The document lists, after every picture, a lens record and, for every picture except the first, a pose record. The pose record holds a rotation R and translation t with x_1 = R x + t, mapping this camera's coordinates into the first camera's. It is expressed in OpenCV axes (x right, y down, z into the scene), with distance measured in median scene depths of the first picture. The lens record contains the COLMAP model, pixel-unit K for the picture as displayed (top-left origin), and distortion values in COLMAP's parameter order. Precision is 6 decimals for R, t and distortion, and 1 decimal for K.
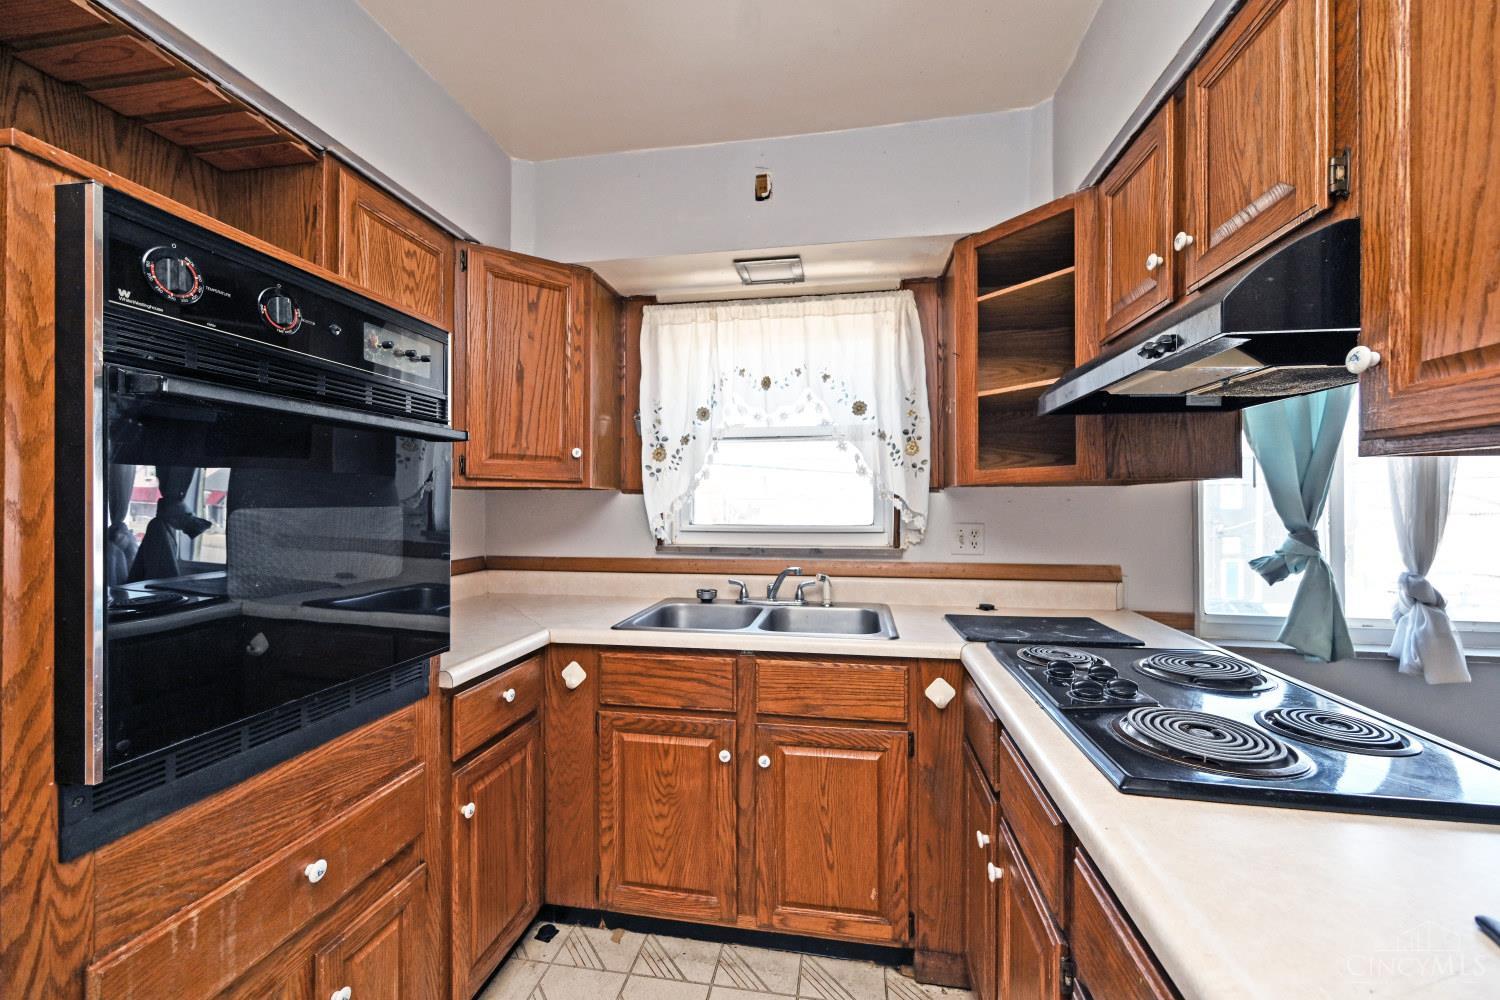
lens RADIAL K [[590.4, 0, 761.5], [0, 590.4, 503.1], [0, 0, 1]] dist [-0.003136, 0.000432]
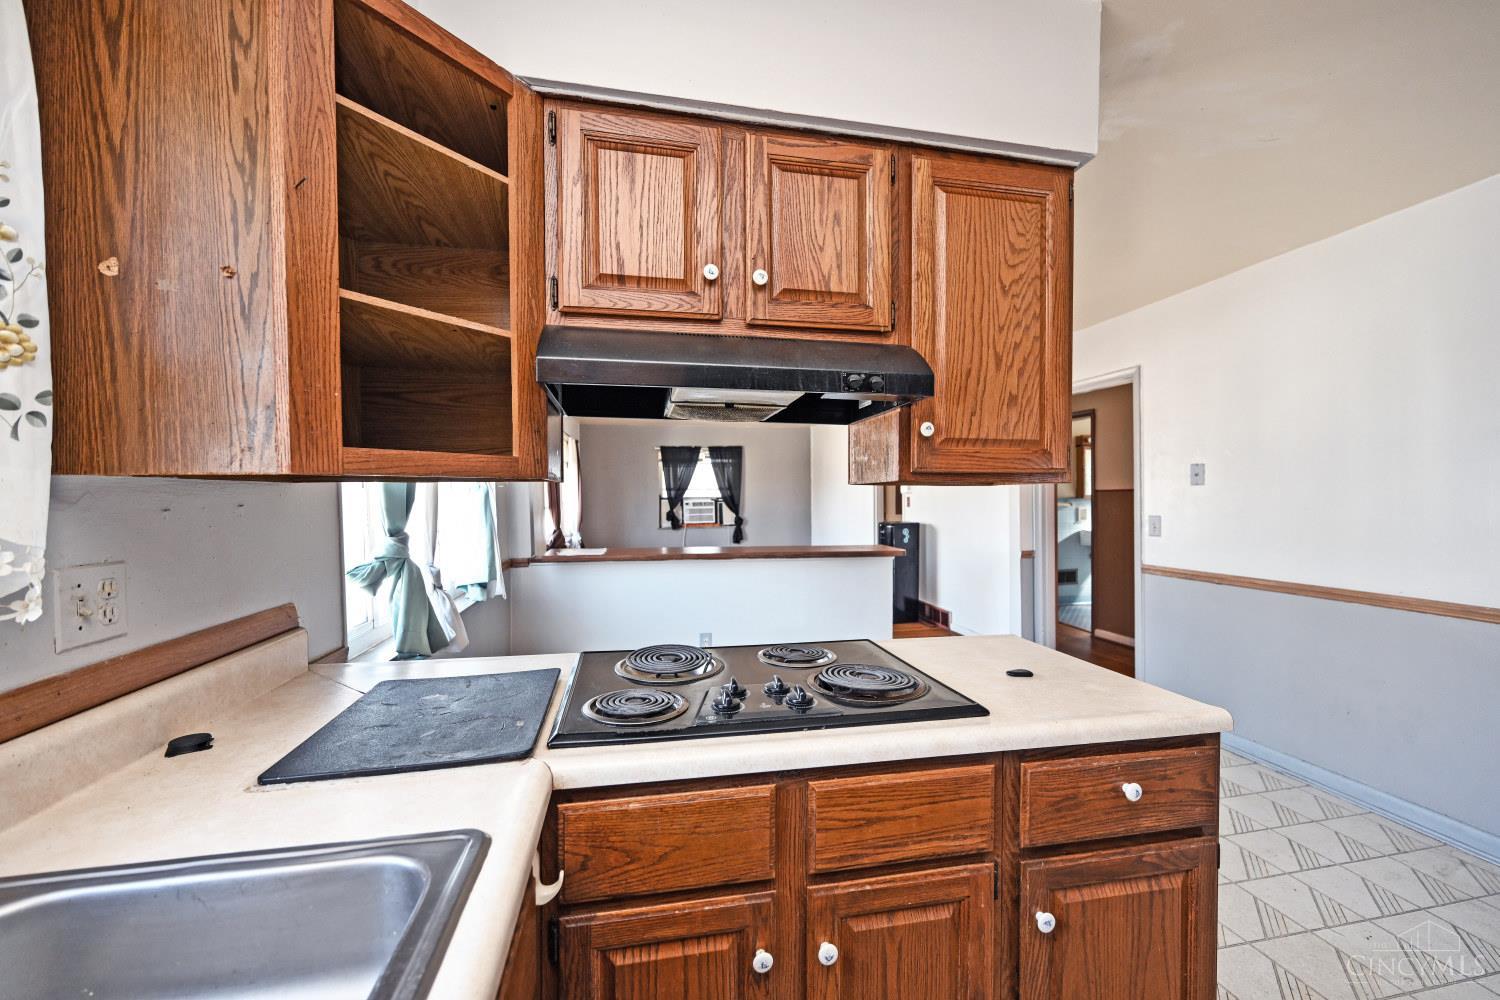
lens RADIAL K [[590.4, 0, 743.2], [0, 590.4, 504.2], [0, 0, 1]] dist [-0.003136, 0.000432]
pose [[-0.347661, -0.010388, 0.937563, -0.222860], [0.004893, 0.999905, 0.012893, -0.013577], [-0.937607, 0.009070, -0.347577, 0.913559]]
